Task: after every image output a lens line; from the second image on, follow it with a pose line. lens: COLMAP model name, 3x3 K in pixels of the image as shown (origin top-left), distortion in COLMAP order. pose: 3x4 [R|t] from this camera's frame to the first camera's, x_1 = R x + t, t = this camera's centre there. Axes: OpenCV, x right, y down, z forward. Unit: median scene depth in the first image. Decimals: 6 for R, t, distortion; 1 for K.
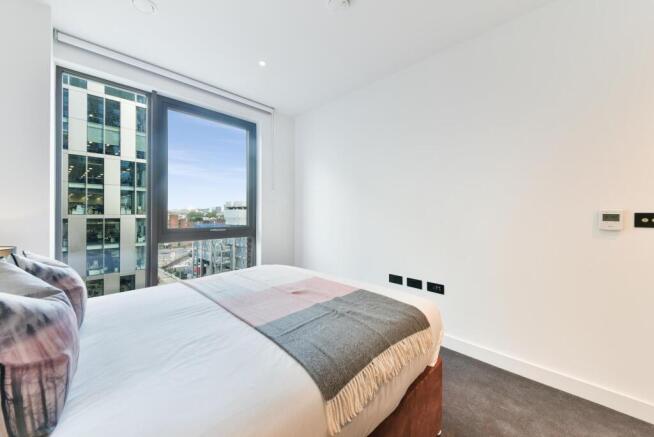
lens RADIAL K [[238.0, 0, 331.3], [0, 238.0, 214.3], [0, 0, 1]] dist [0.000727, -0.000007]
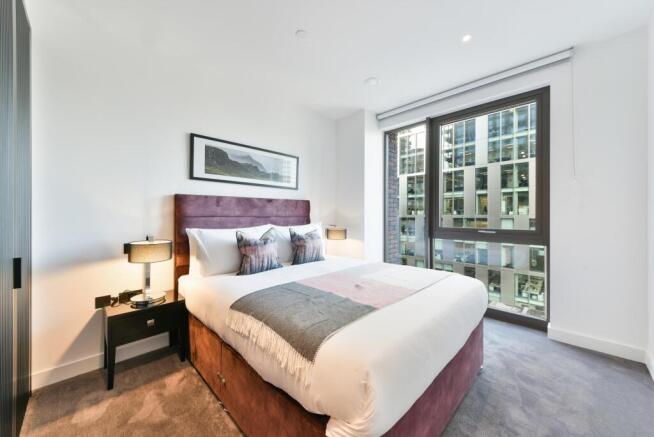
lens RADIAL K [[238.0, 0, 331.3], [0, 238.0, 214.3], [0, 0, 1]] dist [0.000727, -0.000007]
pose [[0.008352, 0.005260, -0.999951, 0.500142], [-0.001148, 0.999986, 0.005251, -0.005094], [0.999964, 0.001104, 0.008357, 0.450878]]
